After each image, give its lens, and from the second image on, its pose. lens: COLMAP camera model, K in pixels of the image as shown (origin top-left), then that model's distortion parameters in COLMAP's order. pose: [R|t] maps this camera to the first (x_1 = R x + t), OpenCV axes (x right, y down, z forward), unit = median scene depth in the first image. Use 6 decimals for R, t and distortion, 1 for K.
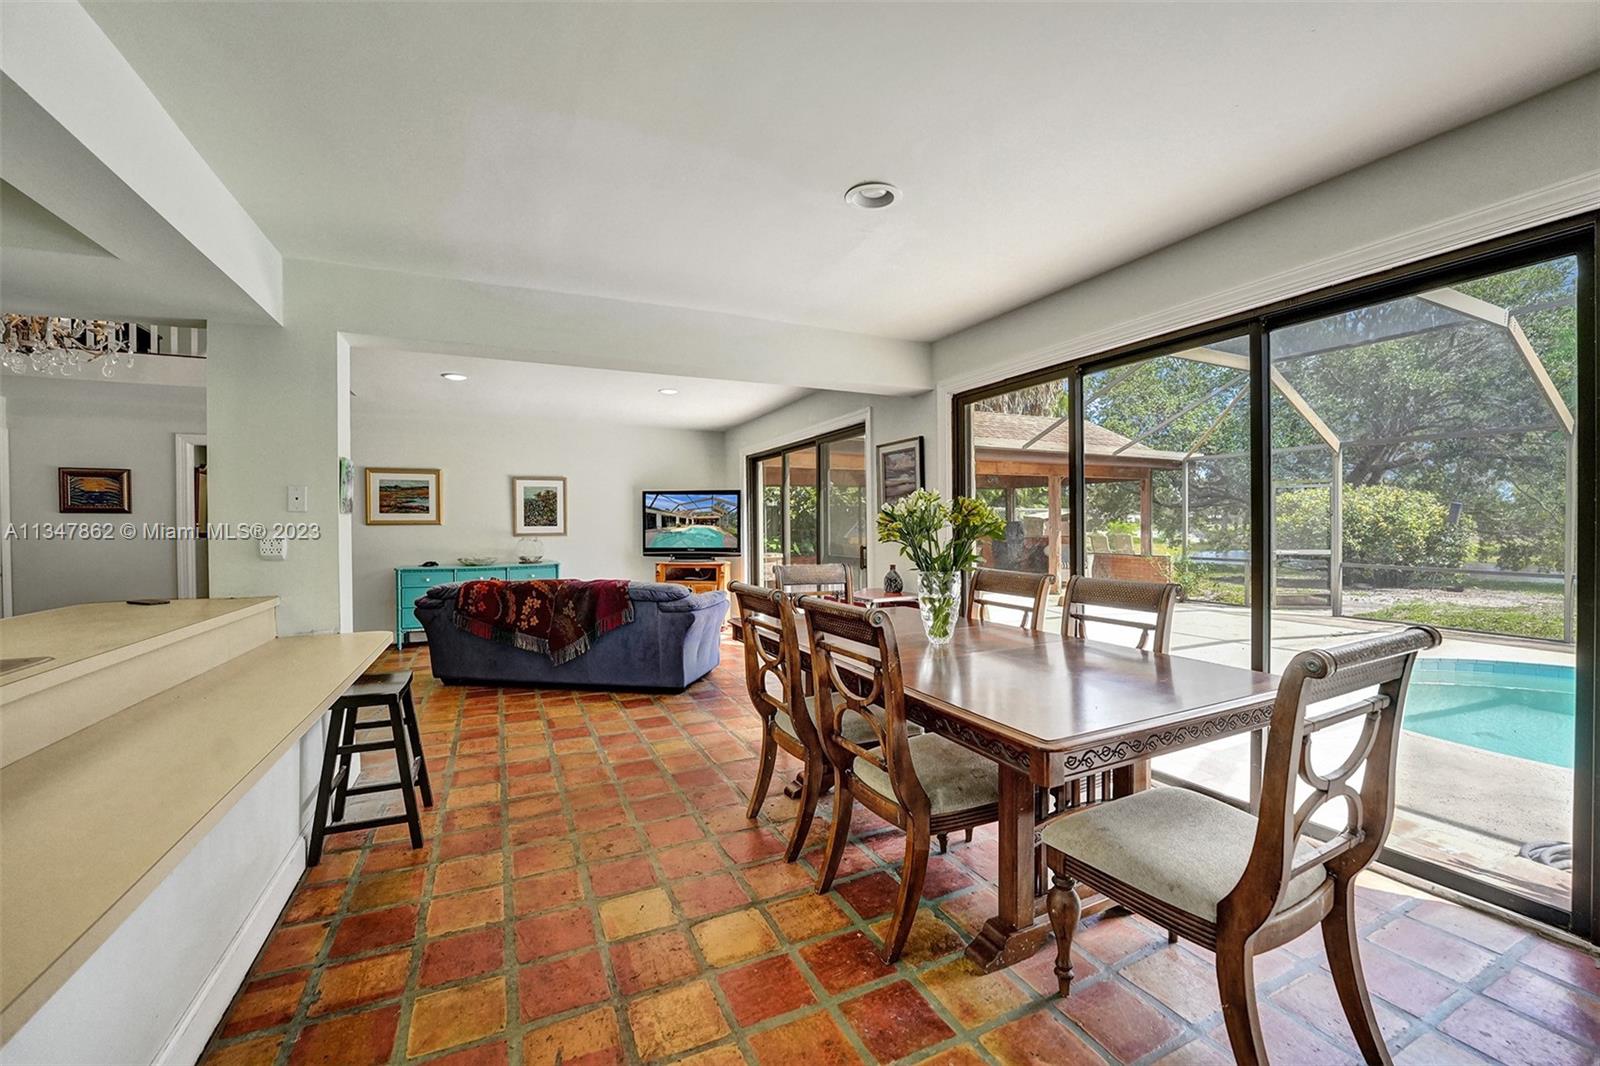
lens RADIAL K [[646.3, 0, 803.1], [0, 646.3, 533.2], [0, 0, 1]] dist [-0.025102, 0.000759]
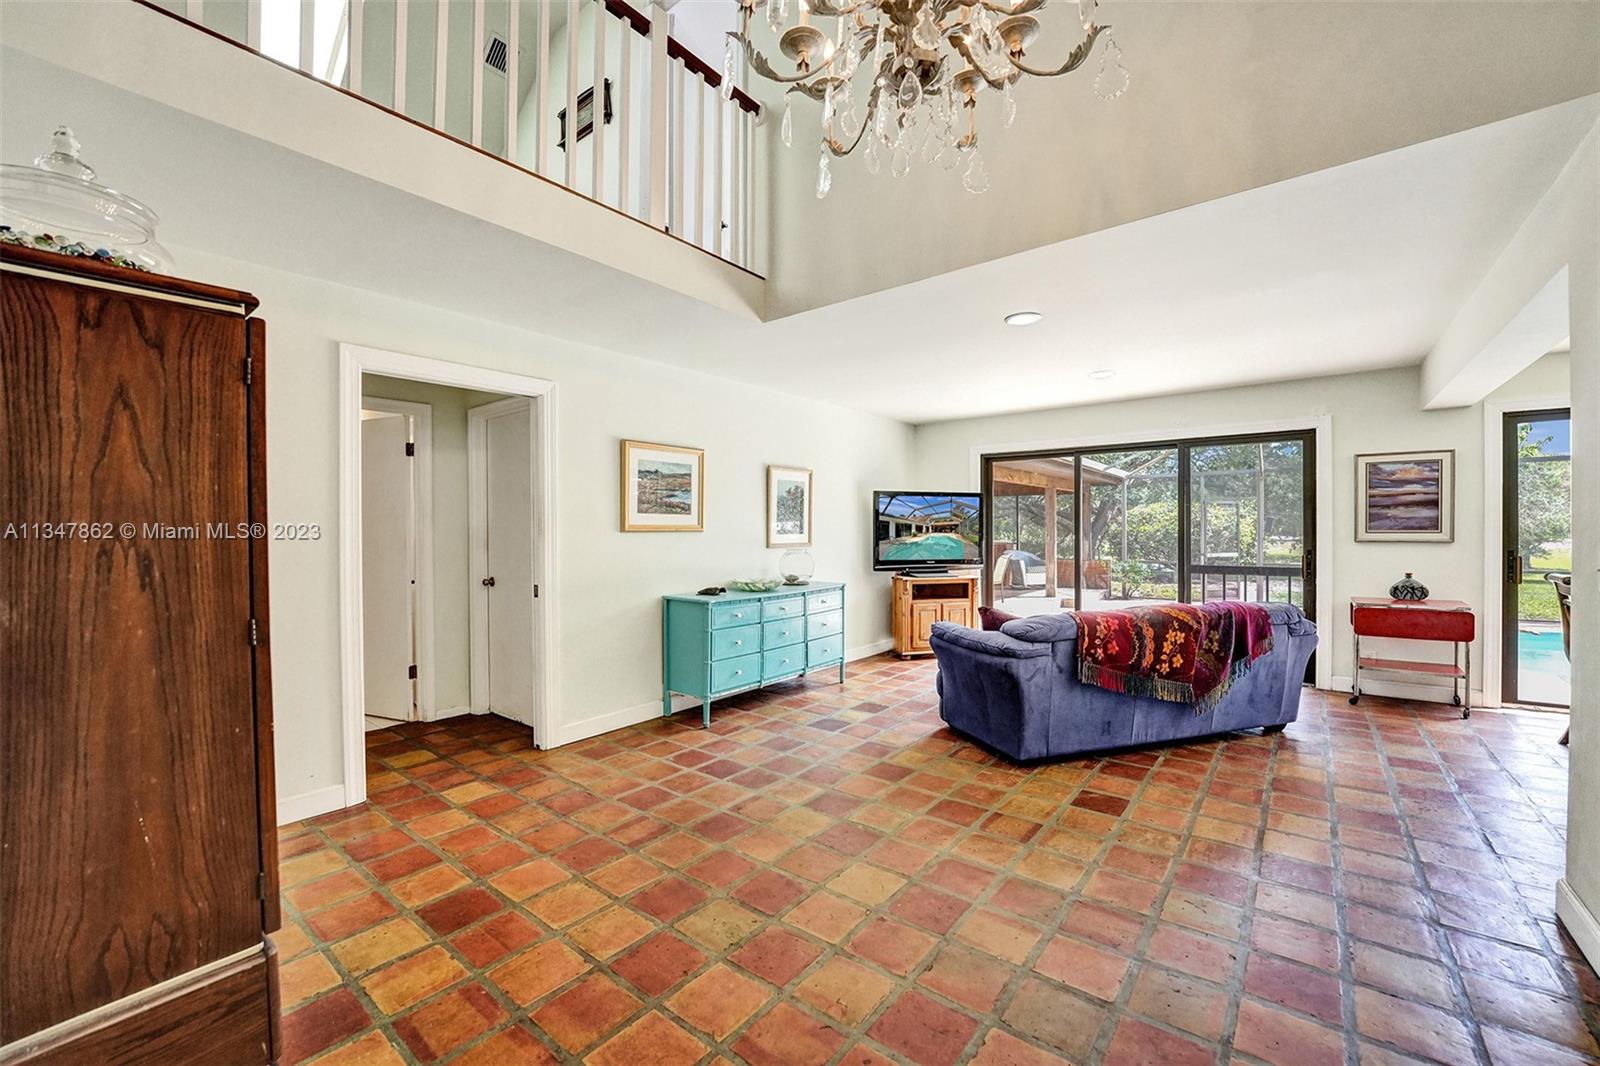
lens RADIAL K [[646.3, 0, 803.1], [0, 646.3, 533.2], [0, 0, 1]] dist [-0.025102, 0.000759]
pose [[0.900360, 0.003550, 0.435132, -1.033276], [0.001442, 0.999937, -0.011143, -0.005305], [-0.435144, 0.010660, 0.900298, 0.465324]]
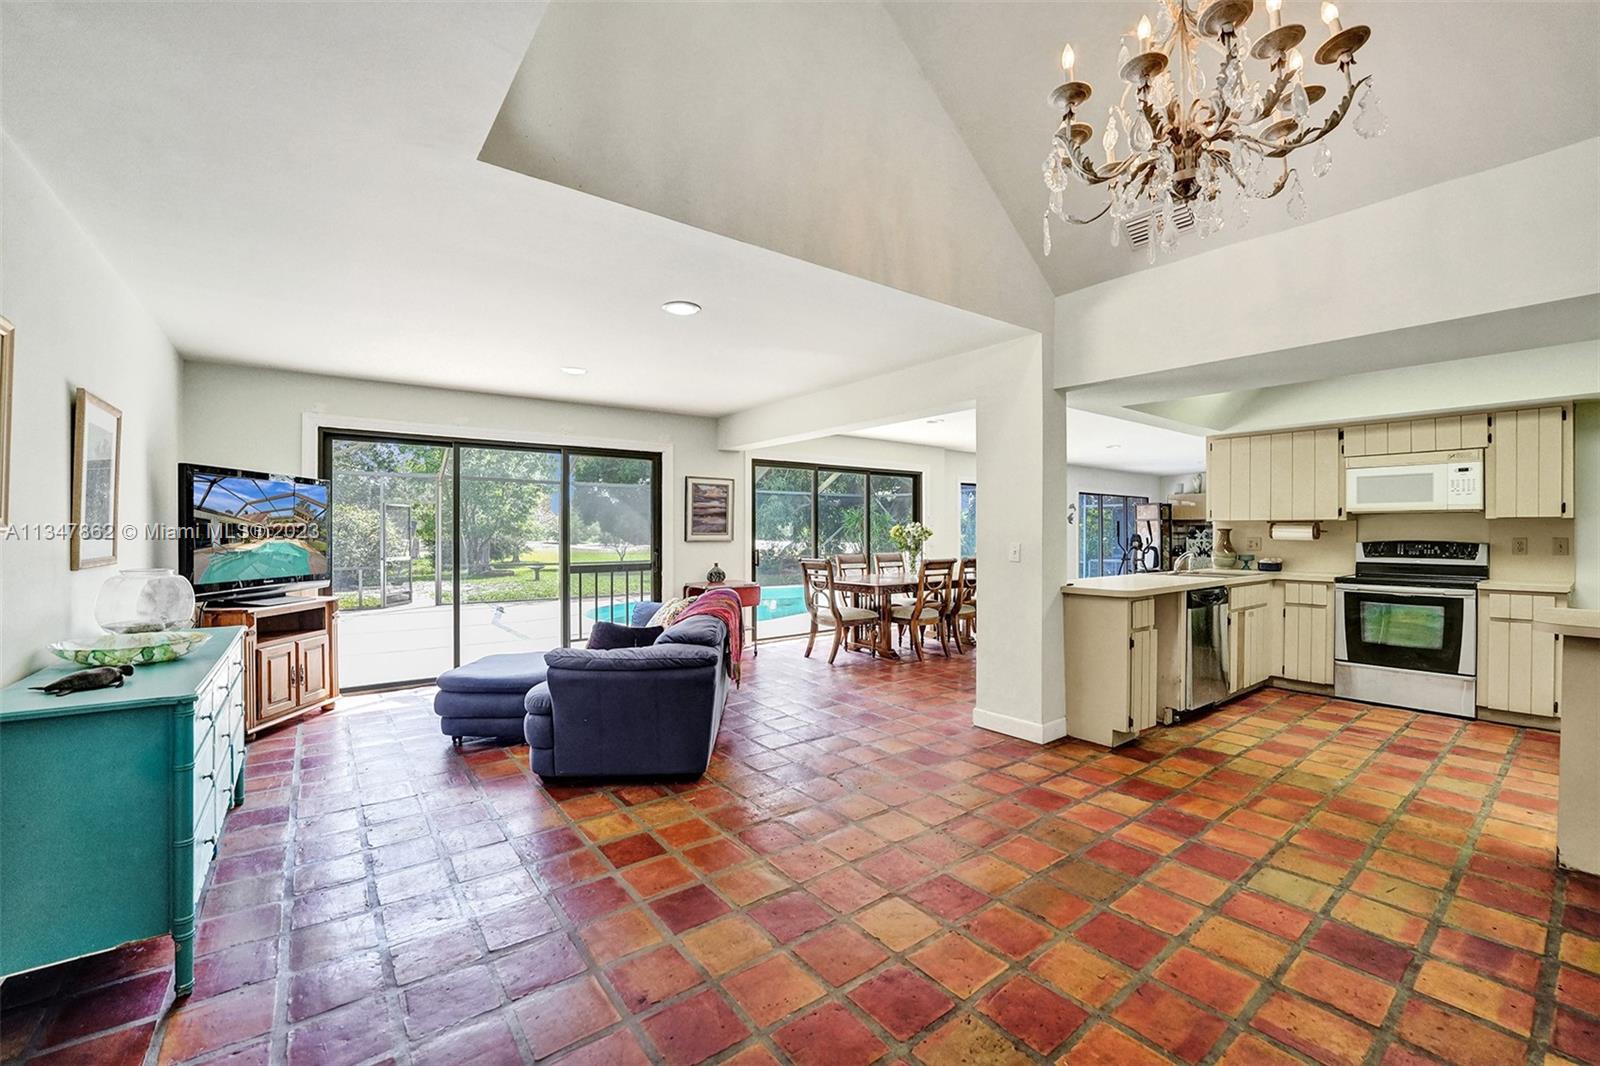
lens RADIAL K [[646.8, 0, 792.4], [0, 646.8, 556.1], [0, 0, 1]] dist [-0.016310, 0.006048]
pose [[-0.191483, -0.033427, 0.980927, -1.184653], [0.013668, 0.999232, 0.036718, -0.017626], [-0.981401, 0.020439, -0.190879, 0.996946]]
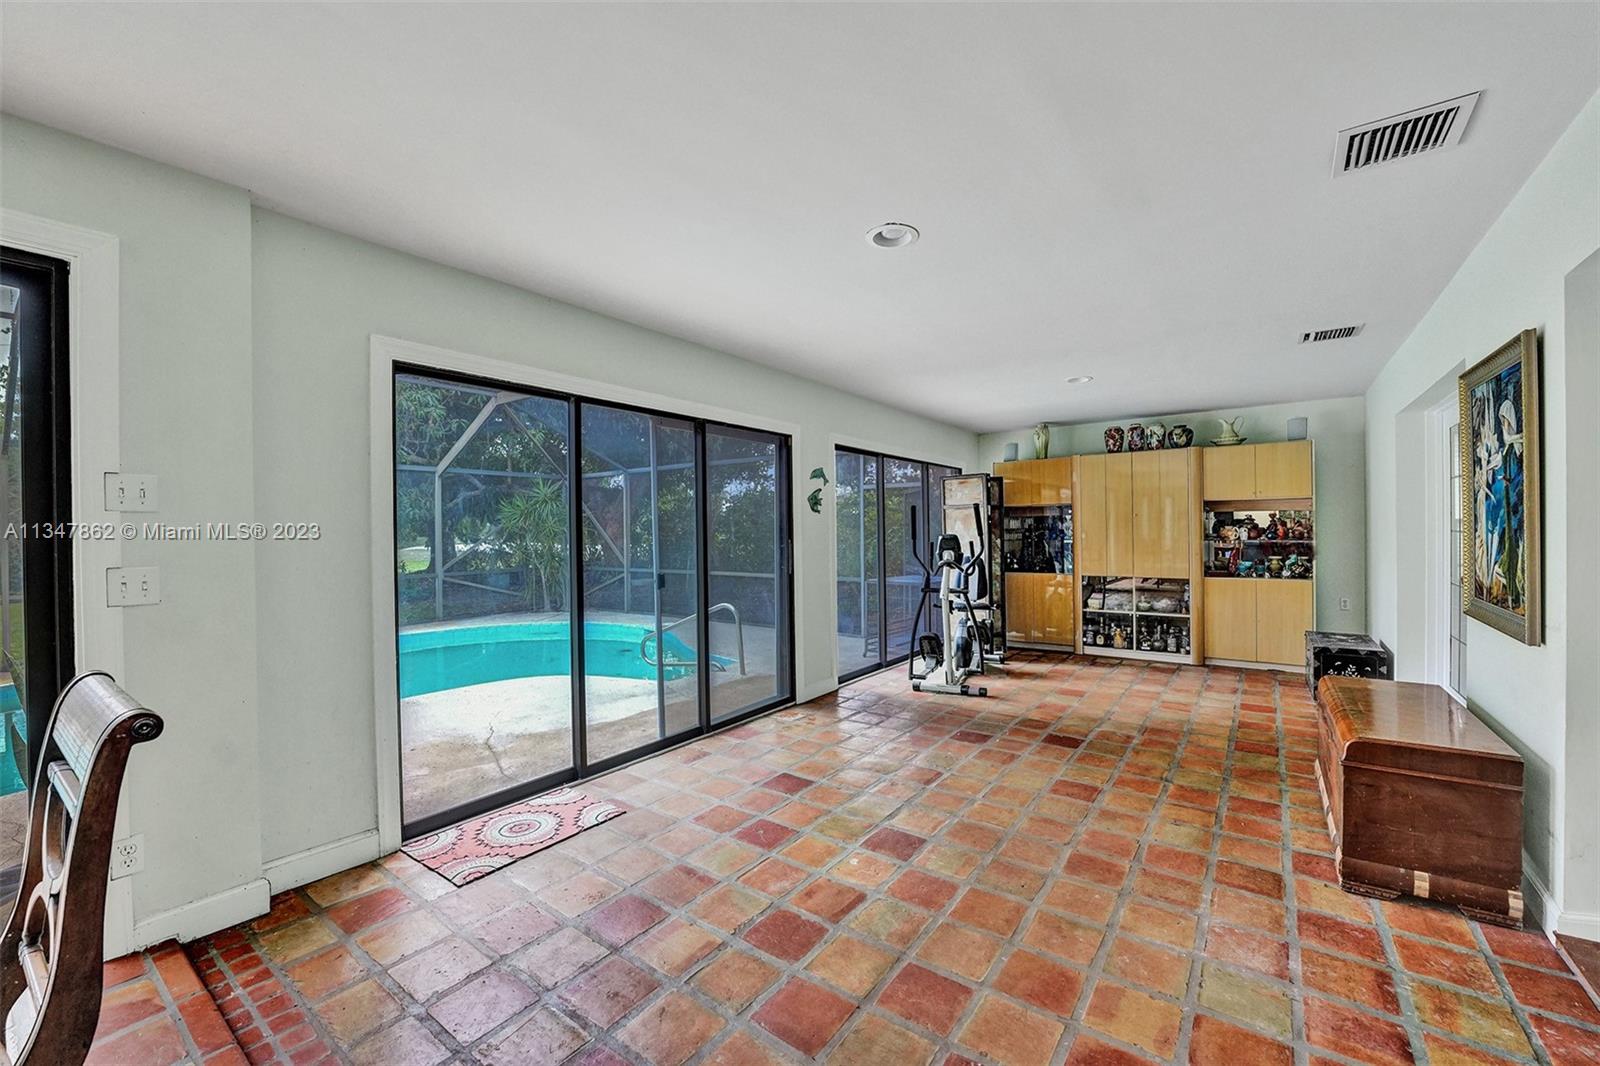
lens RADIAL K [[646.3, 0, 803.1], [0, 646.3, 533.2], [0, 0, 1]] dist [-0.025102, 0.000759]
pose [[-0.480735, 0.010777, 0.876800, -0.106583], [0.027714, 0.999612, 0.002908, -0.009706], [-0.876428, 0.025697, -0.480847, 0.177443]]
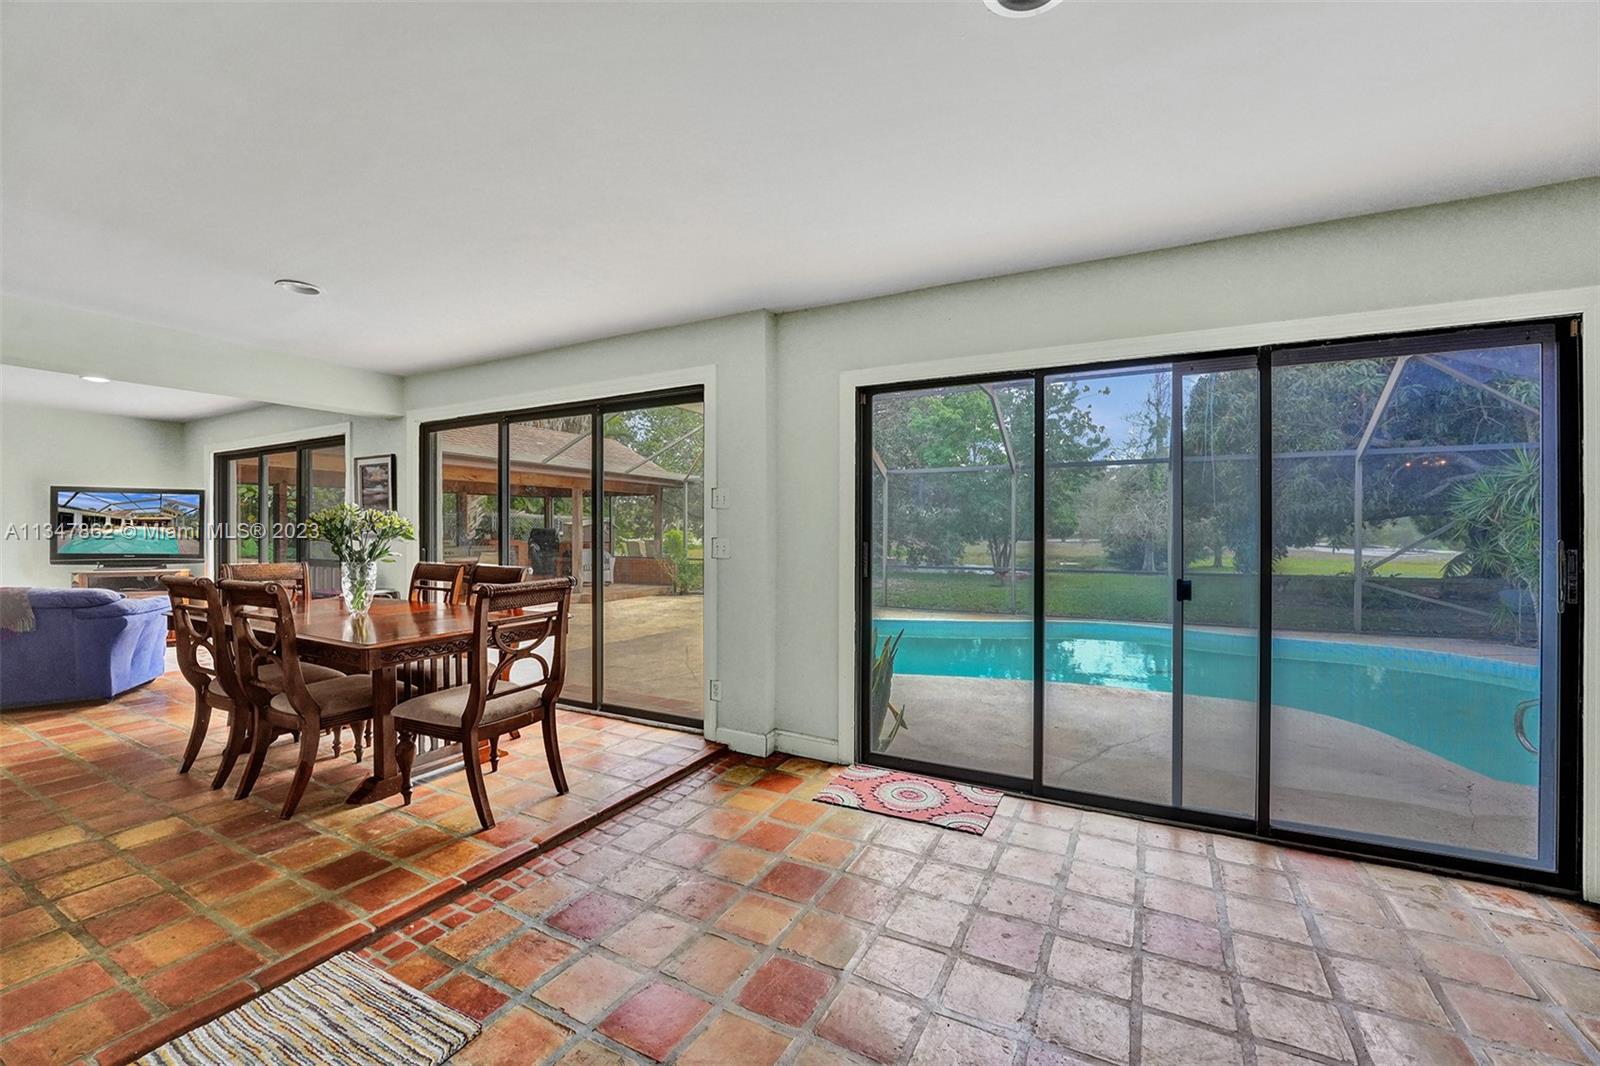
lens RADIAL K [[646.3, 0, 803.1], [0, 646.3, 533.2], [0, 0, 1]] dist [-0.025102, 0.000759]
pose [[0.804294, 0.009207, 0.594160, 0.089131], [-0.003020, 0.999930, -0.011407, 0.005200], [-0.594223, 0.007381, 0.804266, -0.373543]]
